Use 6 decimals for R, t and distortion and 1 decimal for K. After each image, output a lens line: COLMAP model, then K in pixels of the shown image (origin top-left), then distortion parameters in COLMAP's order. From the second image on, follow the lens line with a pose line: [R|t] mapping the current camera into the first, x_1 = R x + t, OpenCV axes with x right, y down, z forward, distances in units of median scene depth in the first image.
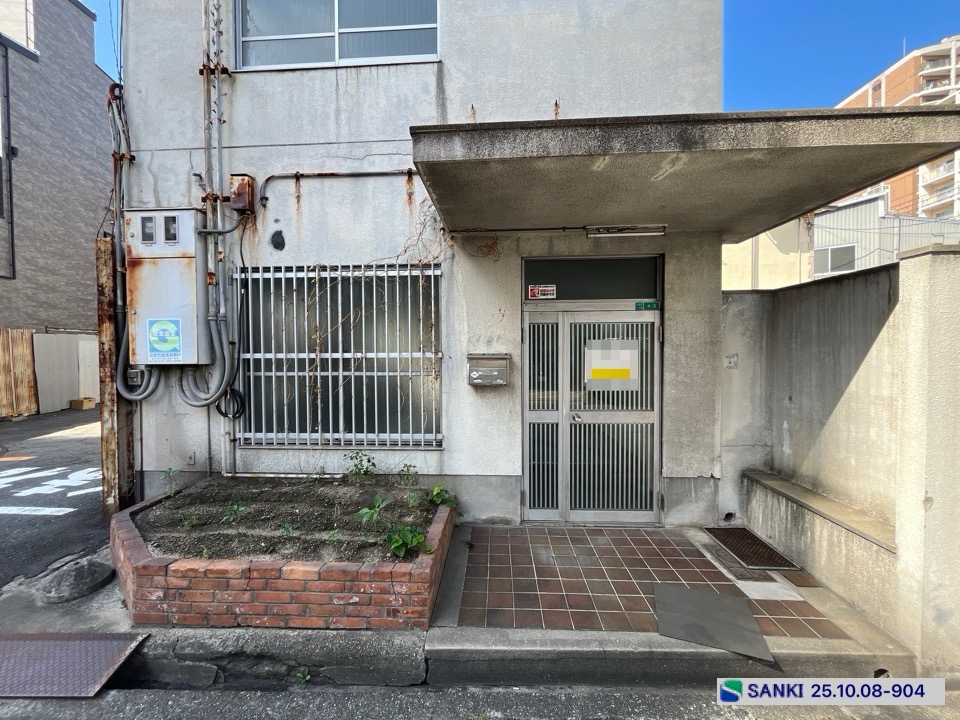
lens RADIAL K [[389.4, 0, 477.0], [0, 389.4, 360.7], [0, 0, 1]] dist [-0.002365, -0.000150]
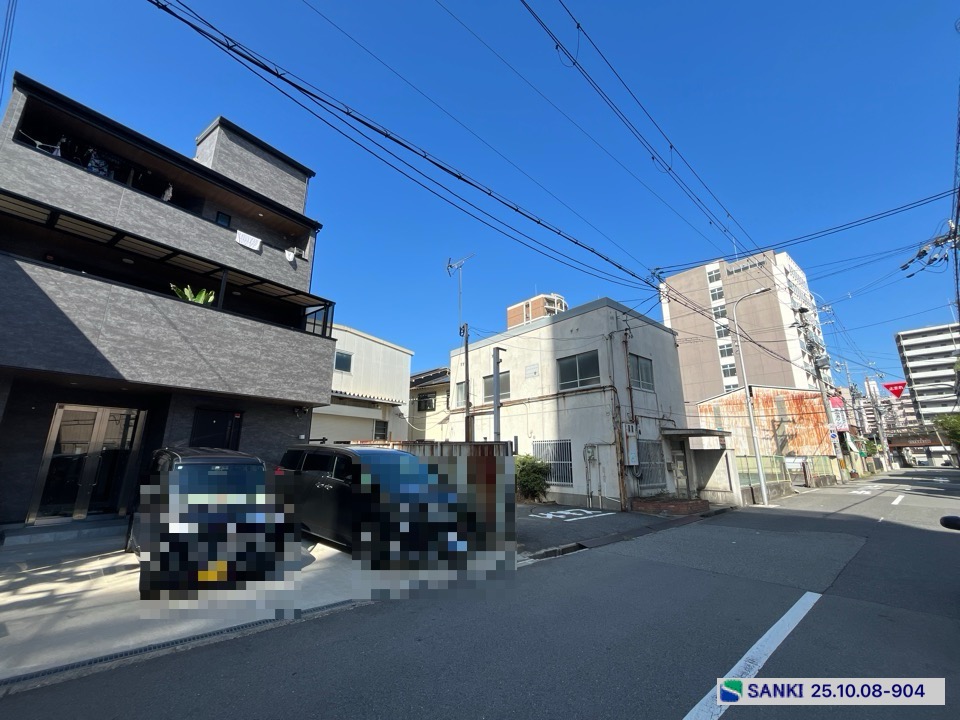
lens RADIAL K [[389.4, 0, 477.0], [0, 389.4, 360.7], [0, 0, 1]] dist [-0.002365, -0.000150]
pose [[0.736054, 0.175148, 0.653871, -4.441271], [0.006356, 0.964116, -0.265406, 0.023918], [-0.676893, 0.199509, 0.708528, -0.802234]]
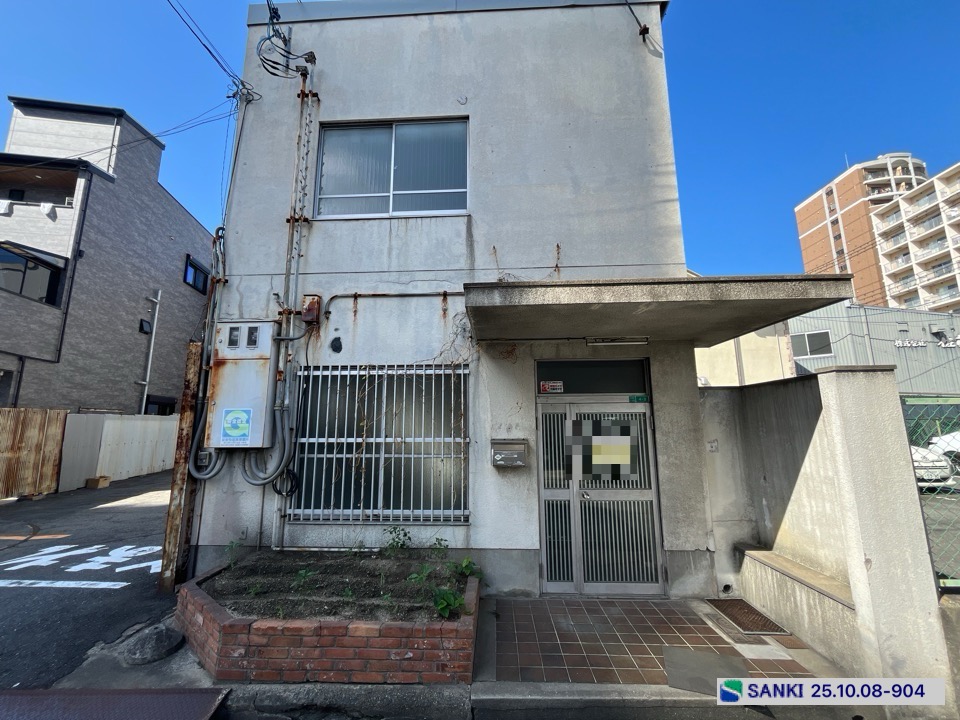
lens RADIAL K [[389.4, 0, 477.0], [0, 389.4, 360.7], [0, 0, 1]] dist [-0.002365, -0.000150]
pose [[0.999975, 0.002944, 0.006407, -0.074642], [-0.001646, 0.981010, -0.193951, -0.021276], [-0.006856, 0.193936, 0.980990, -0.208652]]
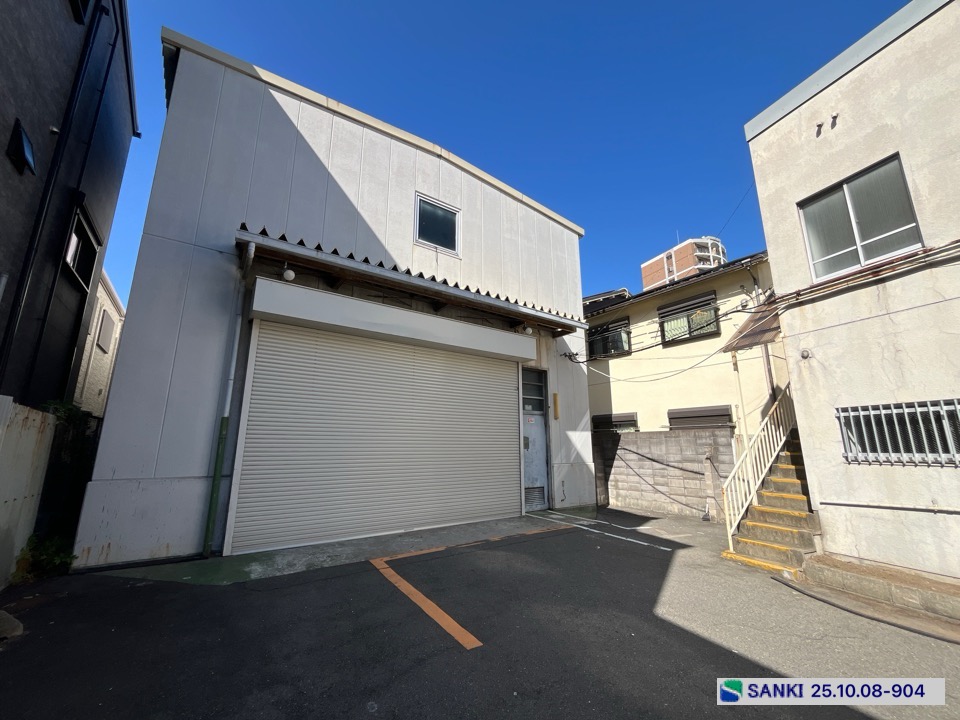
lens RADIAL K [[389.4, 0, 477.0], [0, 389.4, 360.7], [0, 0, 1]] dist [-0.002365, -0.000150]
pose [[0.899414, 0.102924, 0.424807, -2.704747], [0.002378, 0.970715, -0.240223, -0.125419], [-0.437091, 0.217070, 0.872830, 2.896668]]
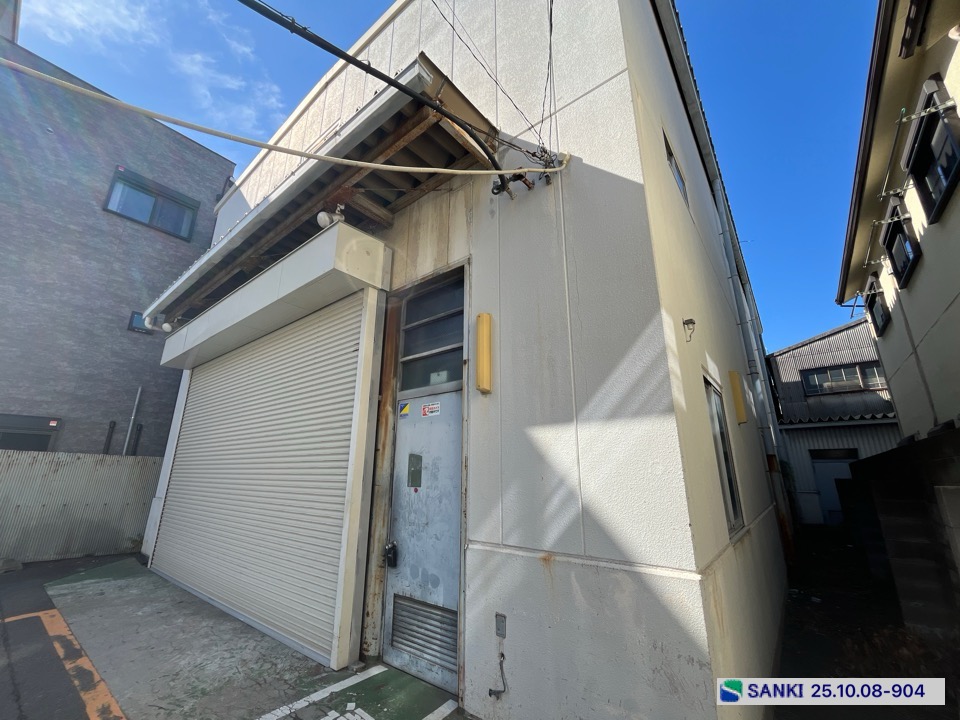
lens RADIAL K [[389.4, 0, 477.0], [0, 389.4, 360.7], [0, 0, 1]] dist [-0.002365, -0.000150]
pose [[0.663373, -0.198023, -0.721611, -0.236941], [-0.028185, 0.957052, -0.288542, -0.207079], [0.747758, 0.211750, 0.629301, 4.670142]]
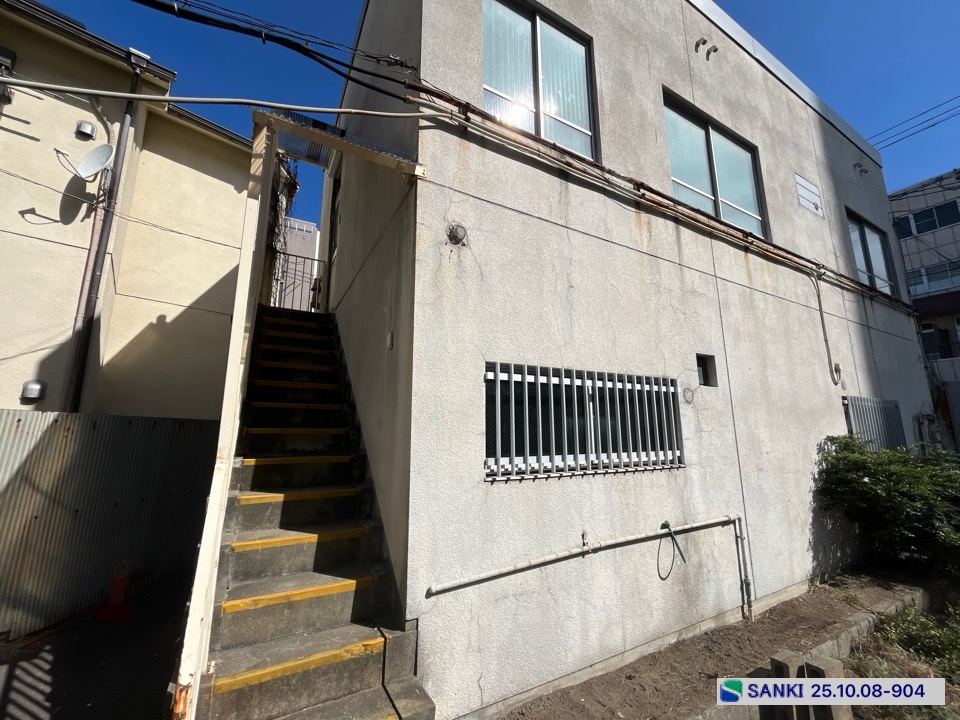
lens RADIAL K [[389.4, 0, 477.0], [0, 389.4, 360.7], [0, 0, 1]] dist [-0.002365, -0.000150]
pose [[-0.536214, 0.161431, 0.828502, -1.361386], [0.026724, 0.984296, -0.174491, -0.186183], [-0.843659, -0.071424, -0.532107, 4.033608]]
